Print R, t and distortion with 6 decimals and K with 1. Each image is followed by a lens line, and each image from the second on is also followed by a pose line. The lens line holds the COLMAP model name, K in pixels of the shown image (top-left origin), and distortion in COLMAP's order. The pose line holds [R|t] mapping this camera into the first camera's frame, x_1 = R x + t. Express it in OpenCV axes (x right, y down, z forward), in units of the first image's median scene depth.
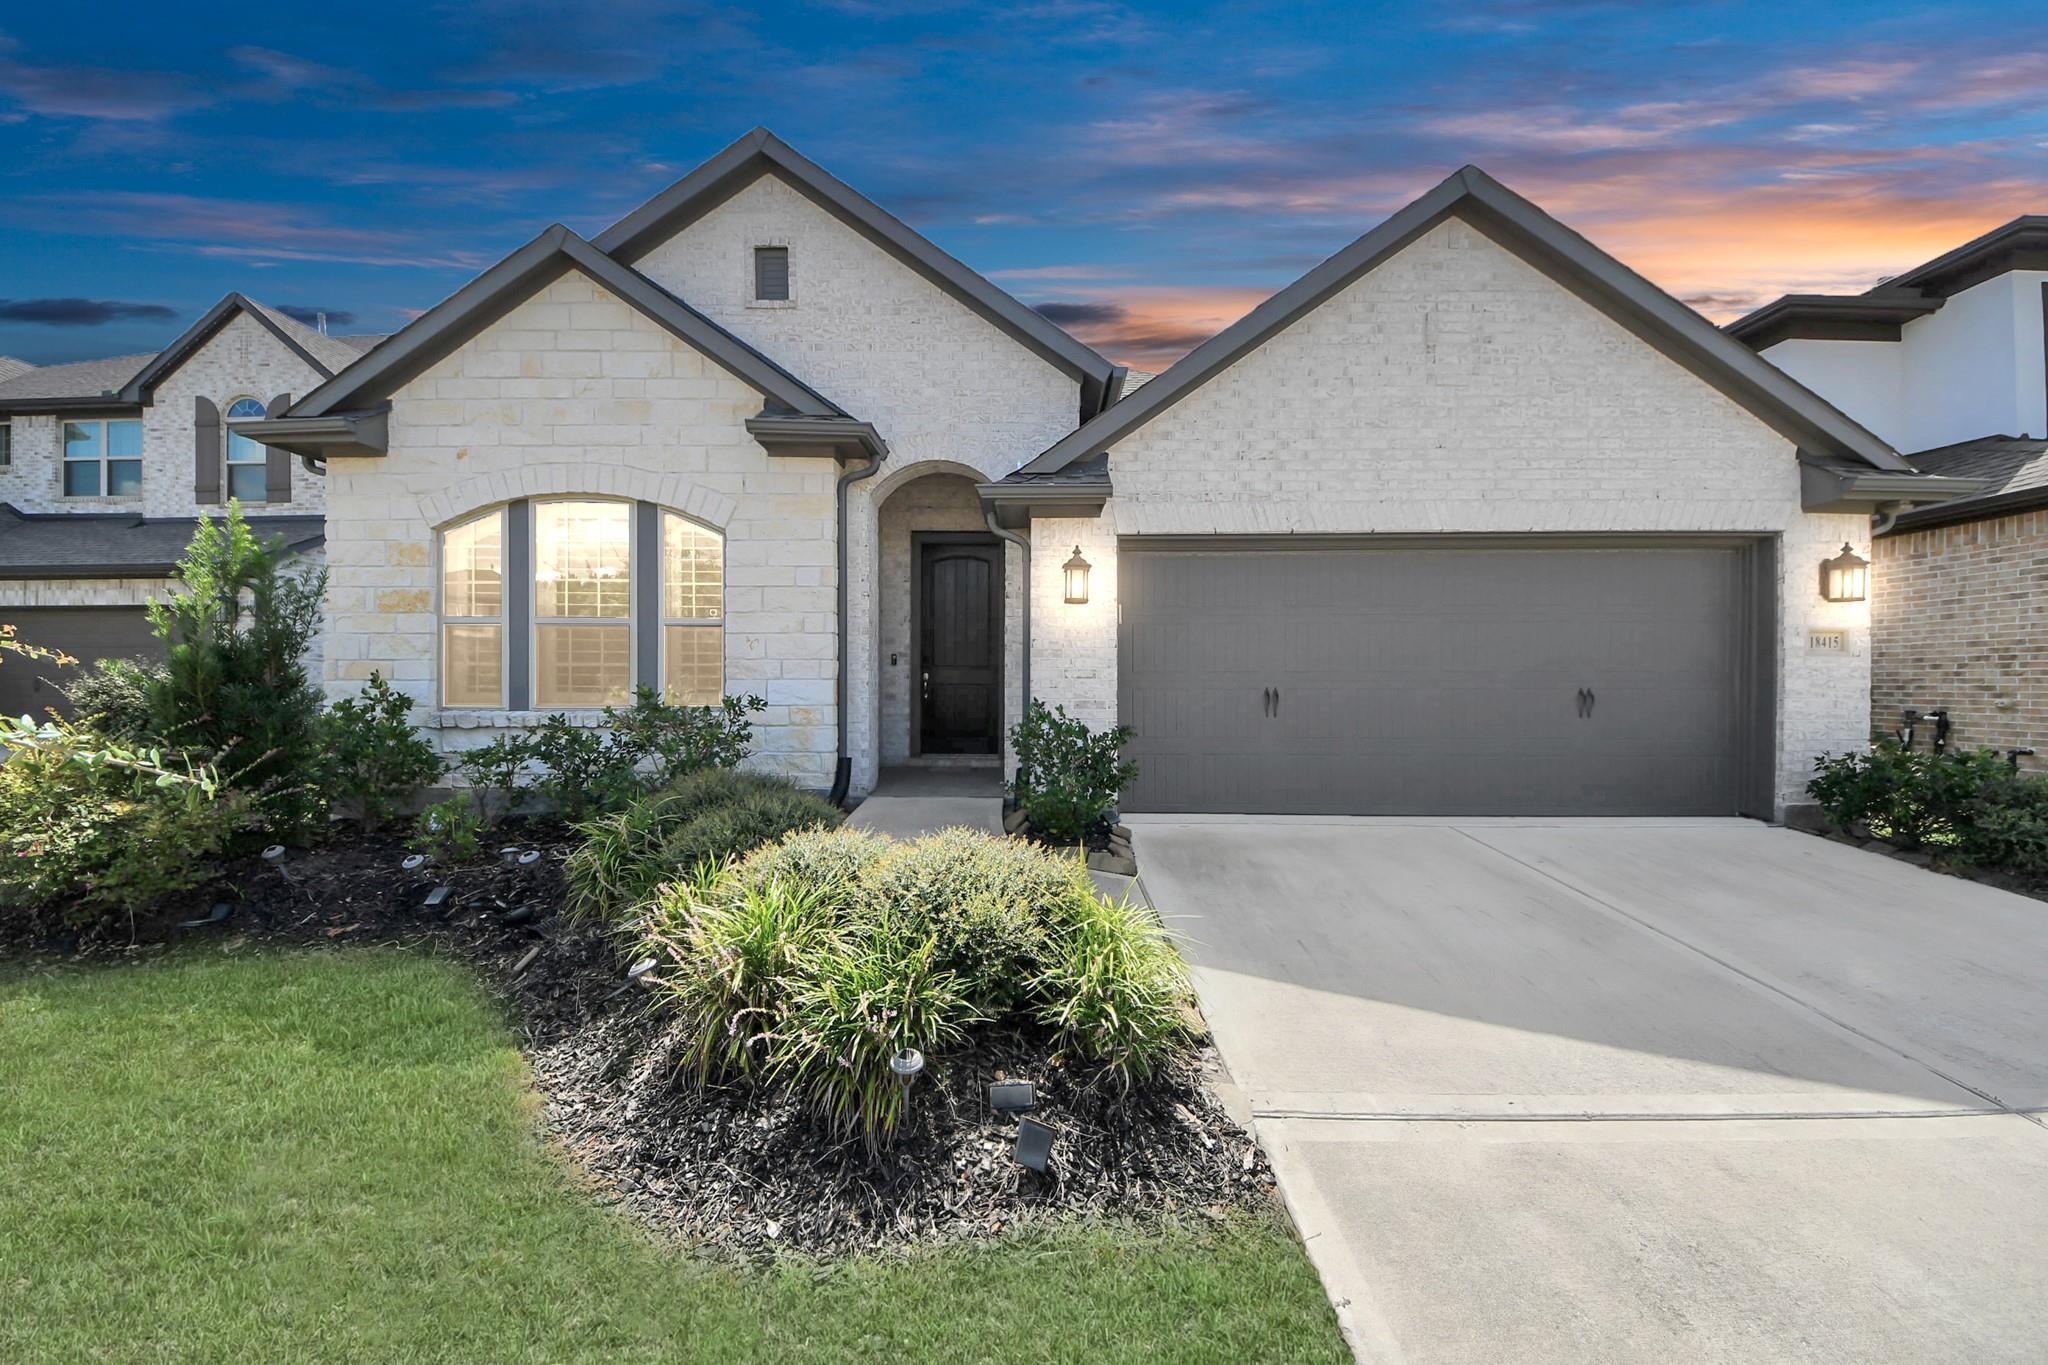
lens RADIAL K [[727.5, 0, 1012.1], [0, 727.5, 687.0], [0, 0, 1]] dist [0.020592, -0.014721]
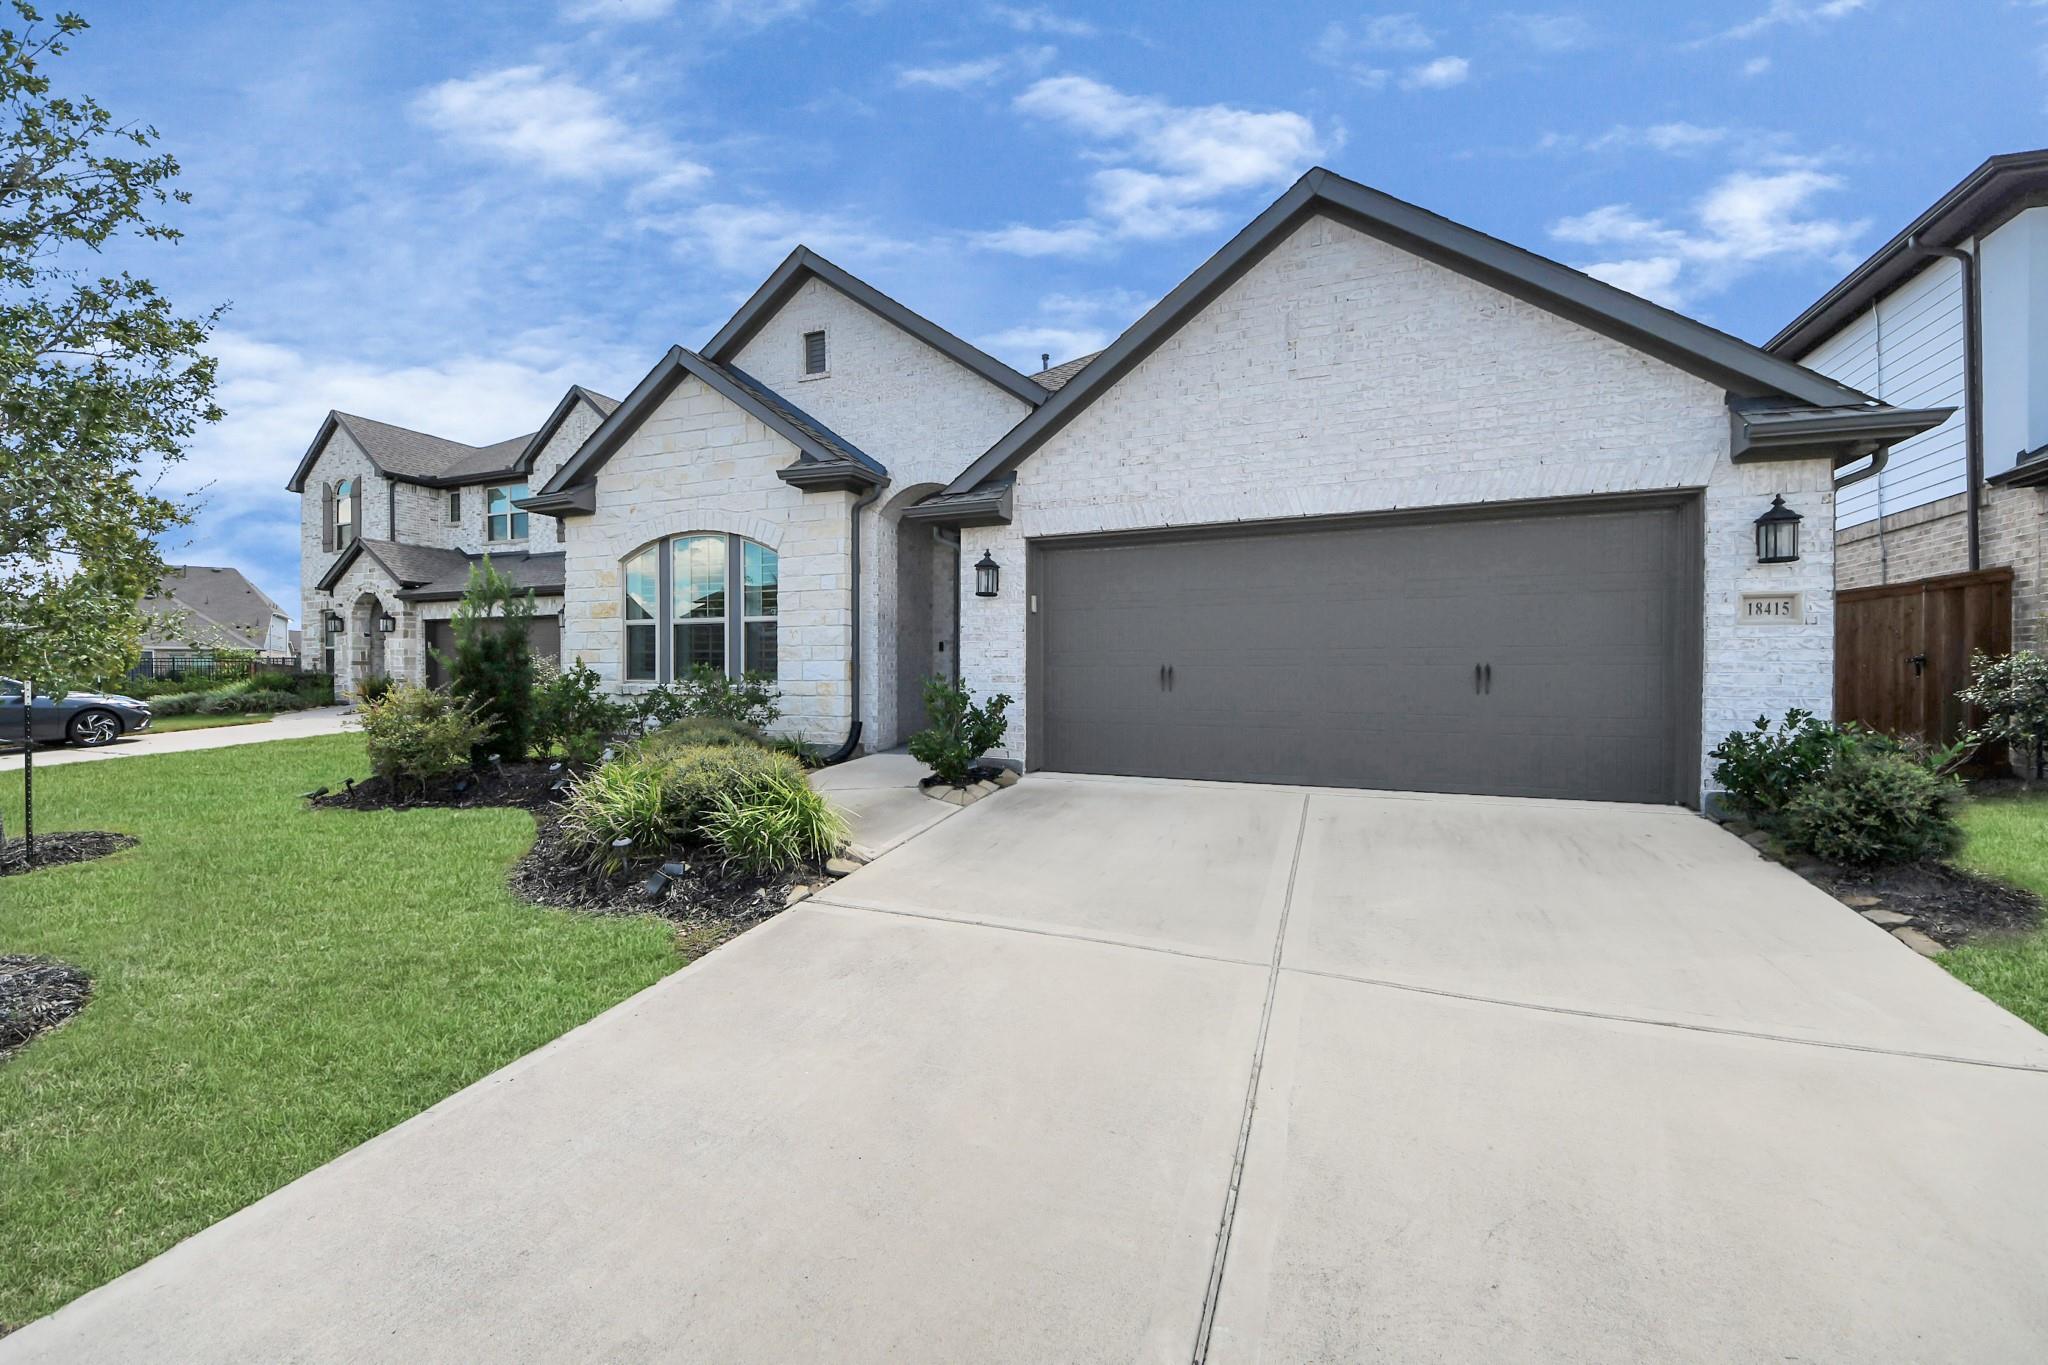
lens RADIAL K [[812.0, 0, 1024.0], [0, 812.0, 682.5], [0, 0, 1]] dist [0.020718, -0.000138]
pose [[0.926169, 0.003482, -0.377092, 0.658242], [-0.003944, 0.999992, -0.000453, 0.031008], [0.377087, 0.001906, 0.926176, -0.246789]]
